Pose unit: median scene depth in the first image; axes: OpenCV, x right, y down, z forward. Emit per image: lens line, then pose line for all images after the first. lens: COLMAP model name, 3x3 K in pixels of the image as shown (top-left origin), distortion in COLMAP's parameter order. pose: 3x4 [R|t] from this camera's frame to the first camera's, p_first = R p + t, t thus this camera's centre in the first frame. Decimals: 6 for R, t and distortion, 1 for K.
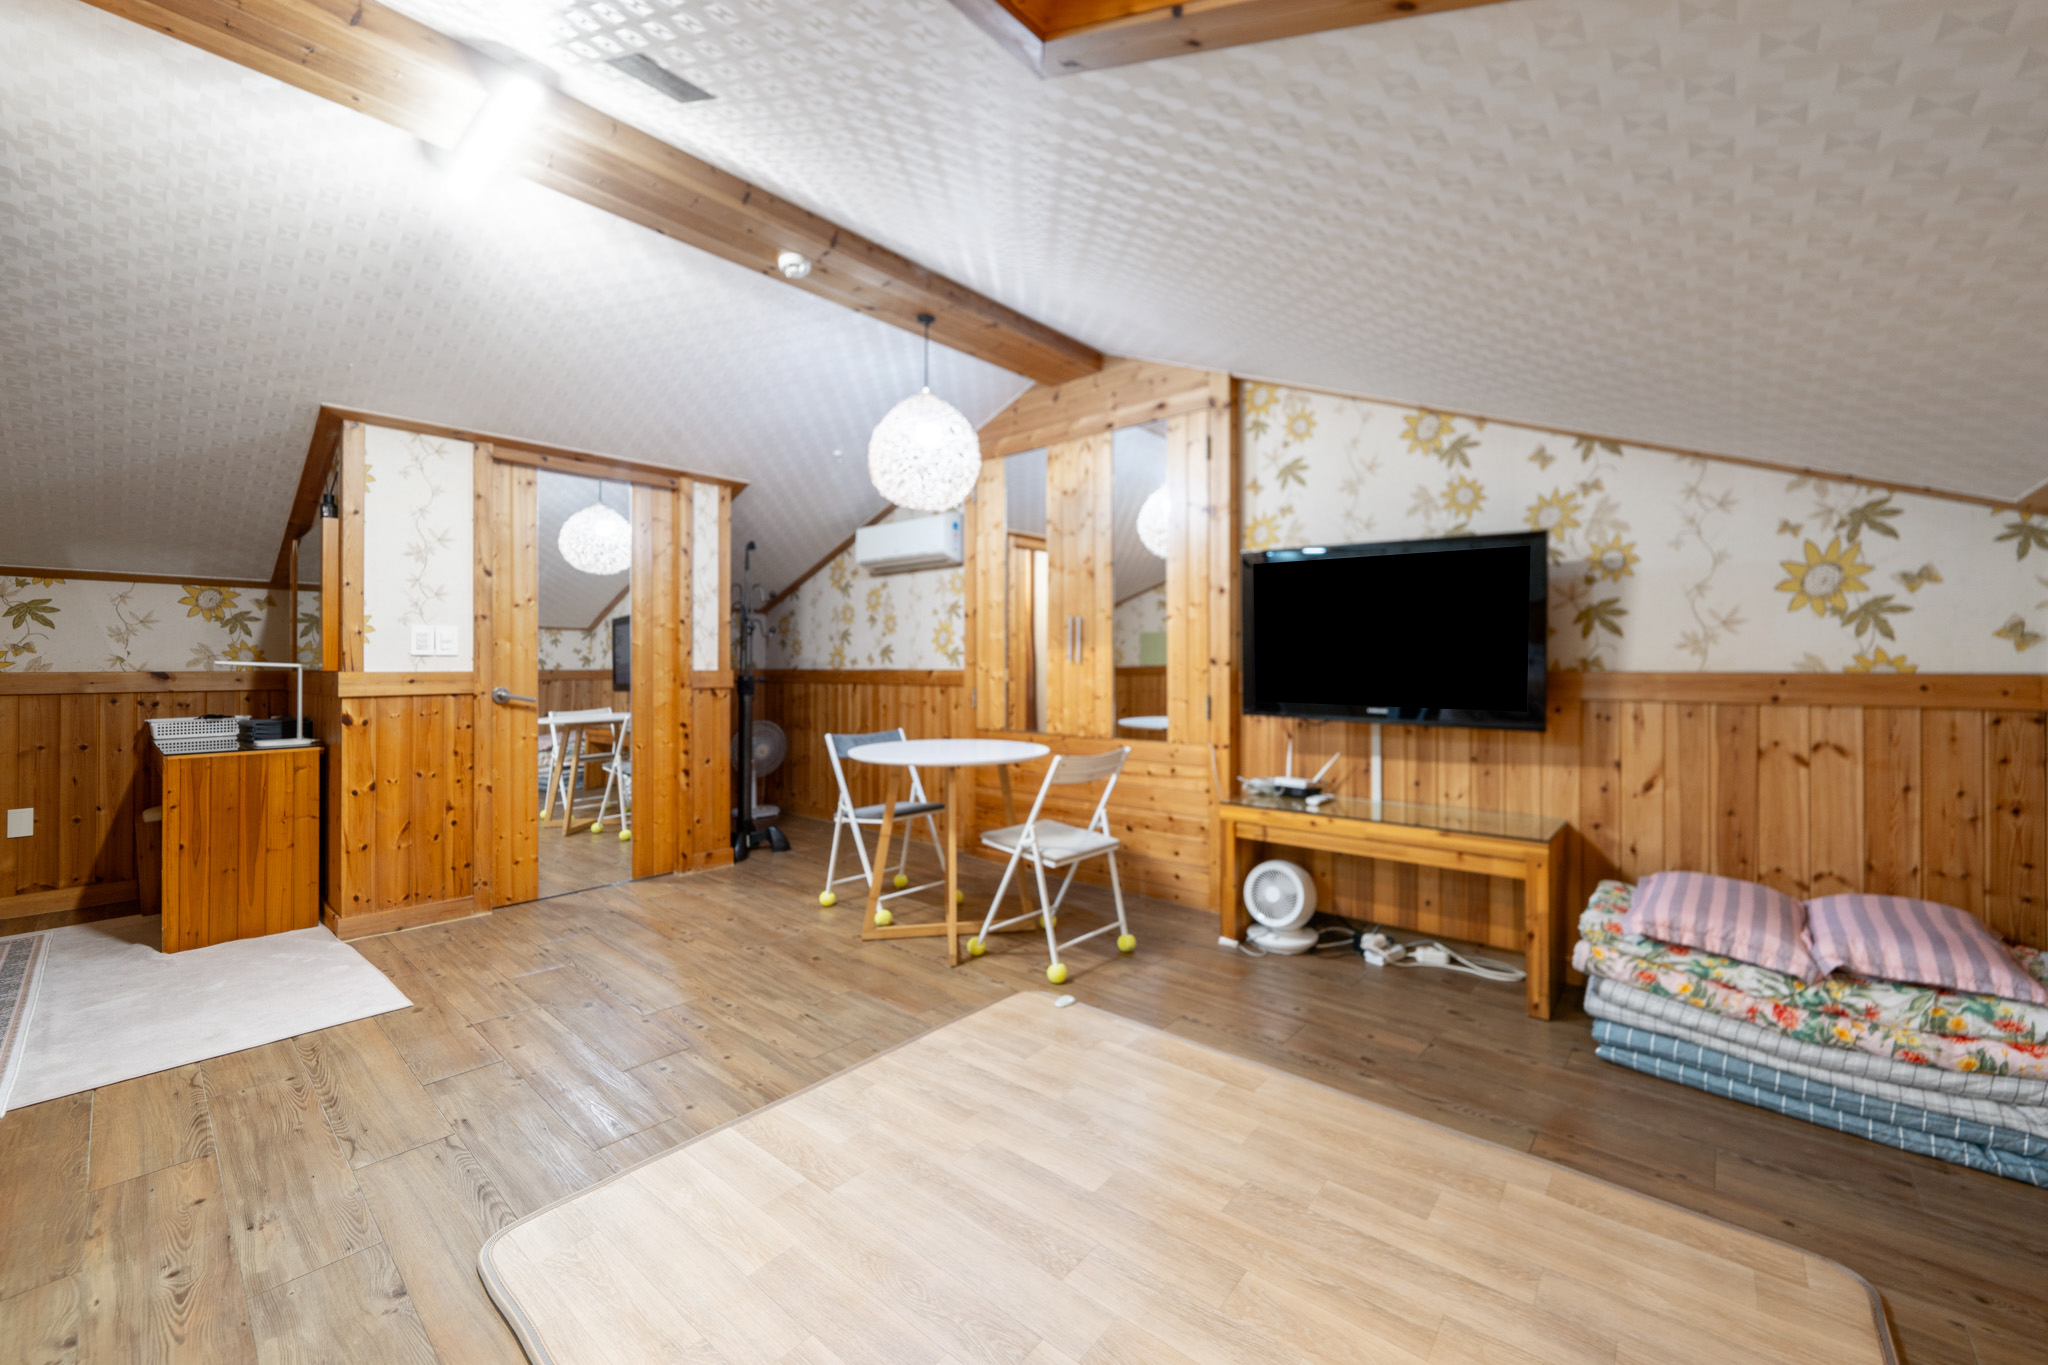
lens RADIAL K [[800.9, 0, 1065.3], [0, 800.9, 661.3], [0, 0, 1]] dist [0.001201, 0.000049]
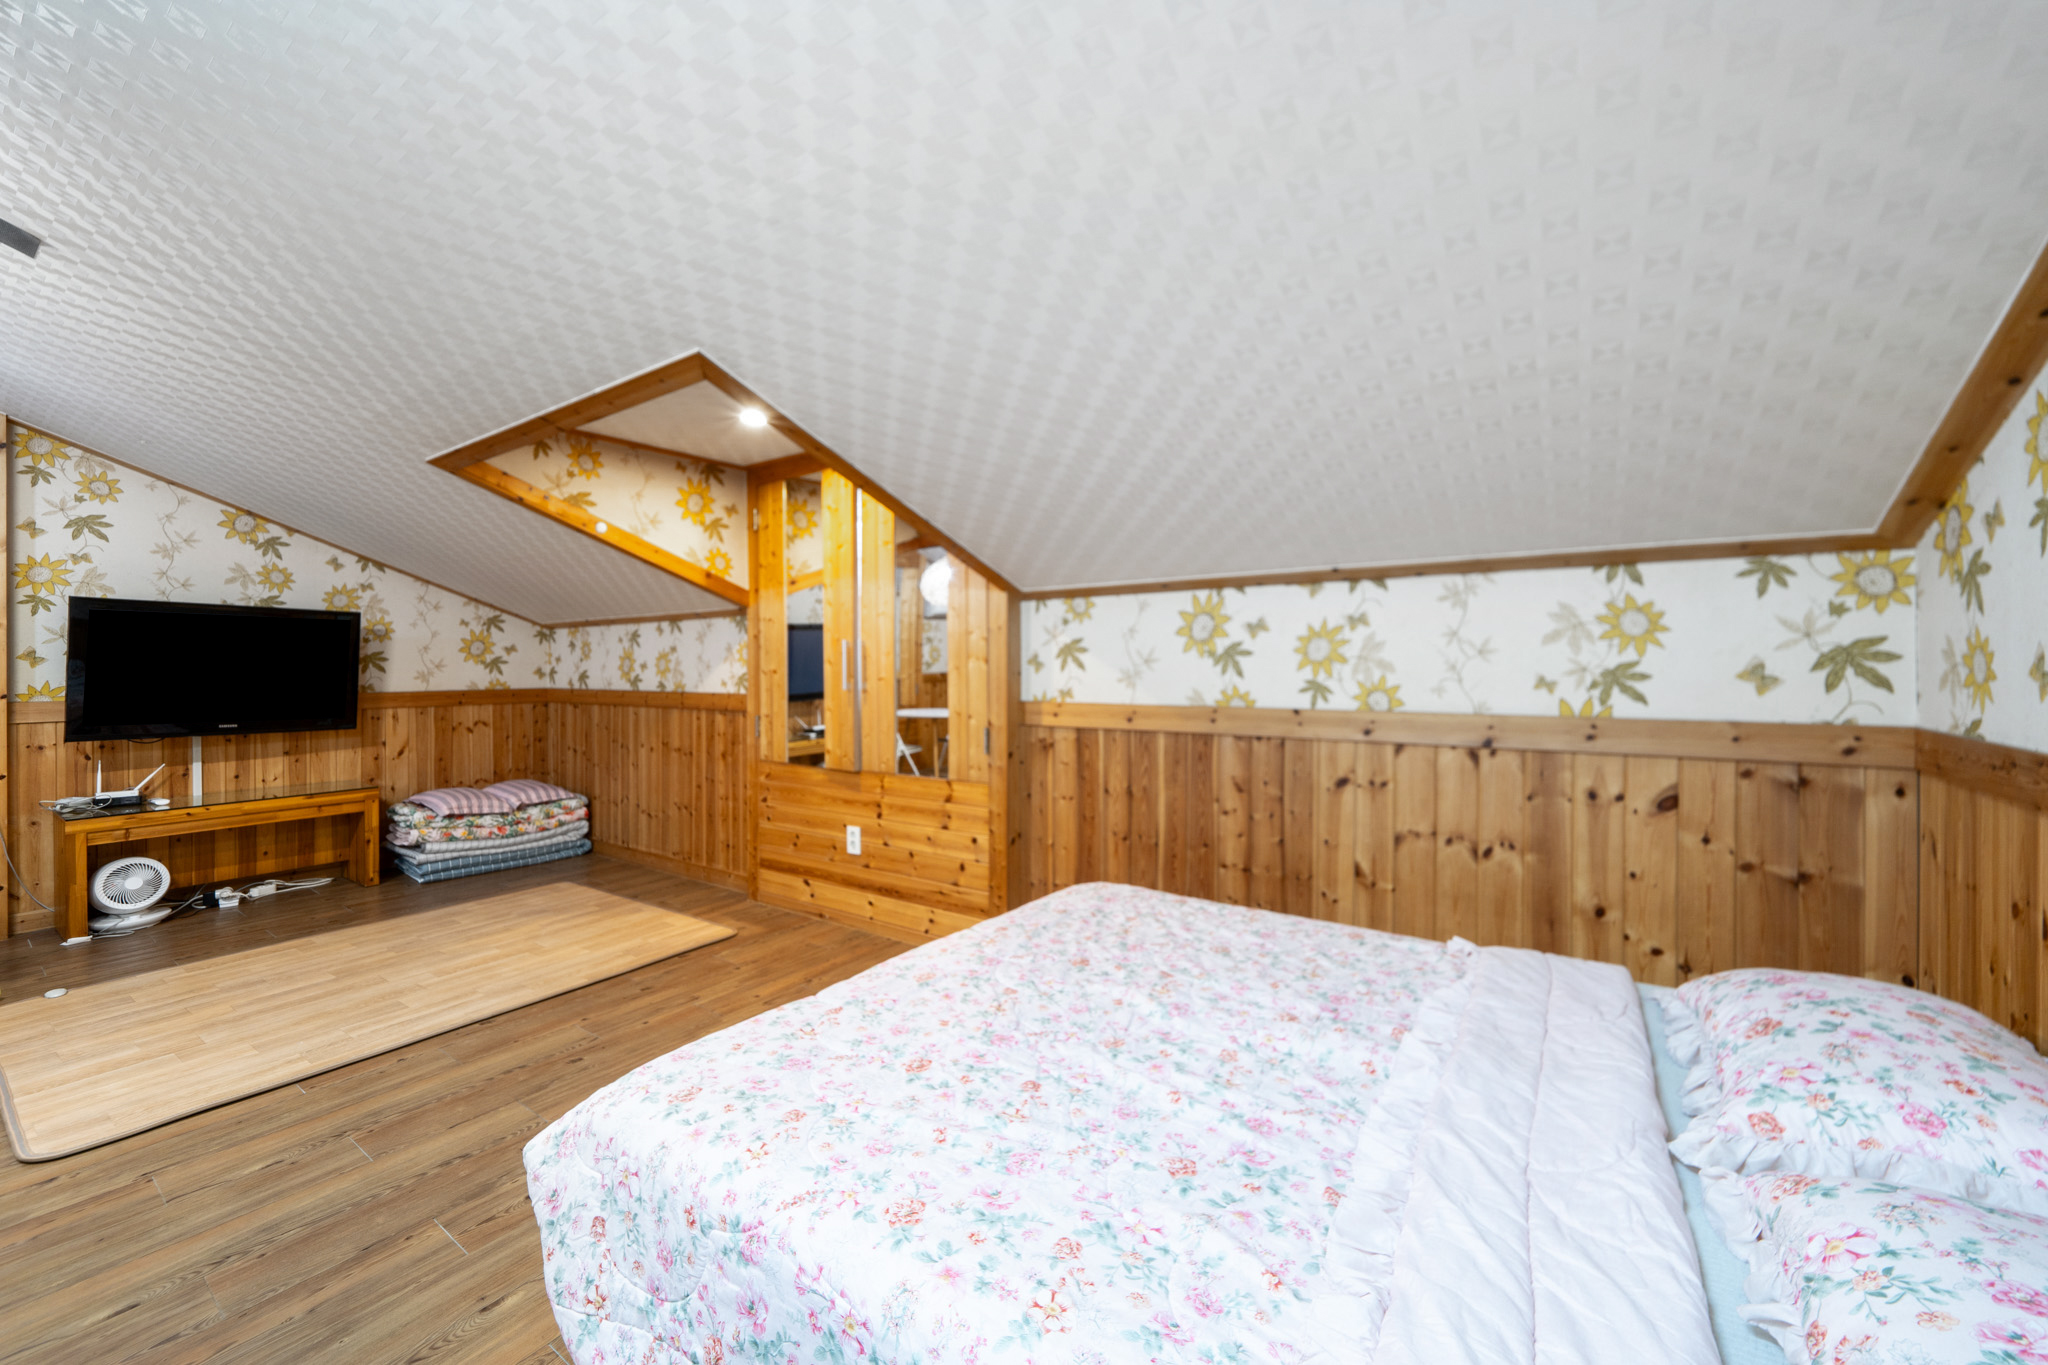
lens RADIAL K [[800.9, 0, 1038.1], [0, 800.9, 668.7], [0, 0, 1]] dist [0.001201, 0.000049]
pose [[-0.094112, -0.007284, 0.995535, -1.231182], [-0.001636, 0.999973, 0.007162, -0.054675], [-0.995560, -0.000955, -0.094121, -0.295572]]
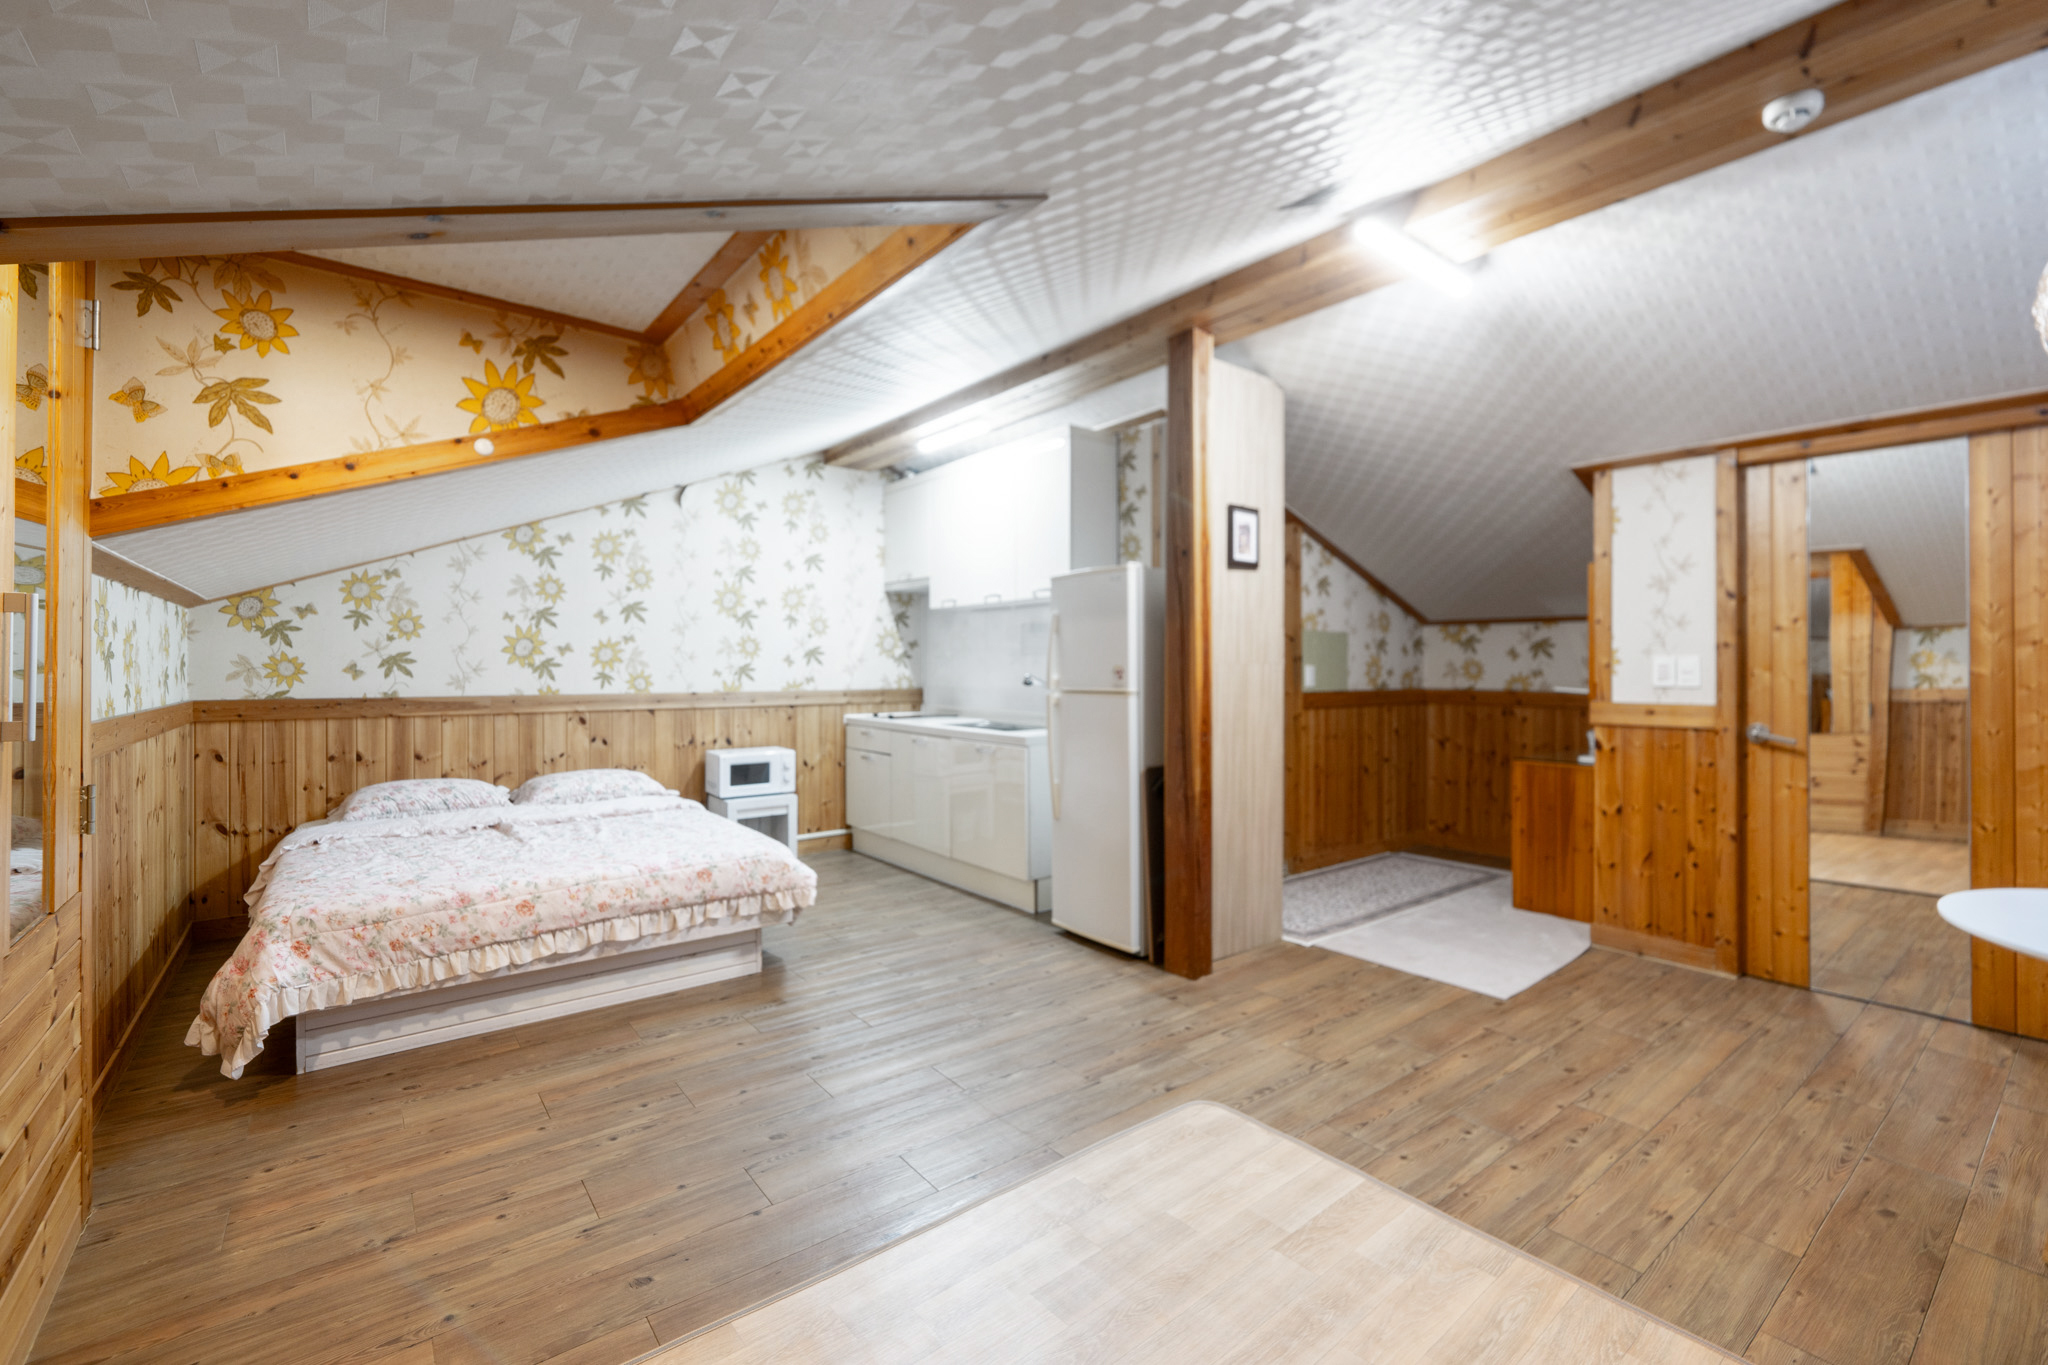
lens RADIAL K [[874.7, 0, 1015.9], [0, 874.7, 662.1], [0, 0, 1]] dist [-0.000469, -0.000483]
pose [[-0.213328, -0.001804, -0.976979, 0.532850], [0.004096, 0.999988, -0.002741, -0.048425], [0.976972, -0.004586, -0.213318, 0.571651]]
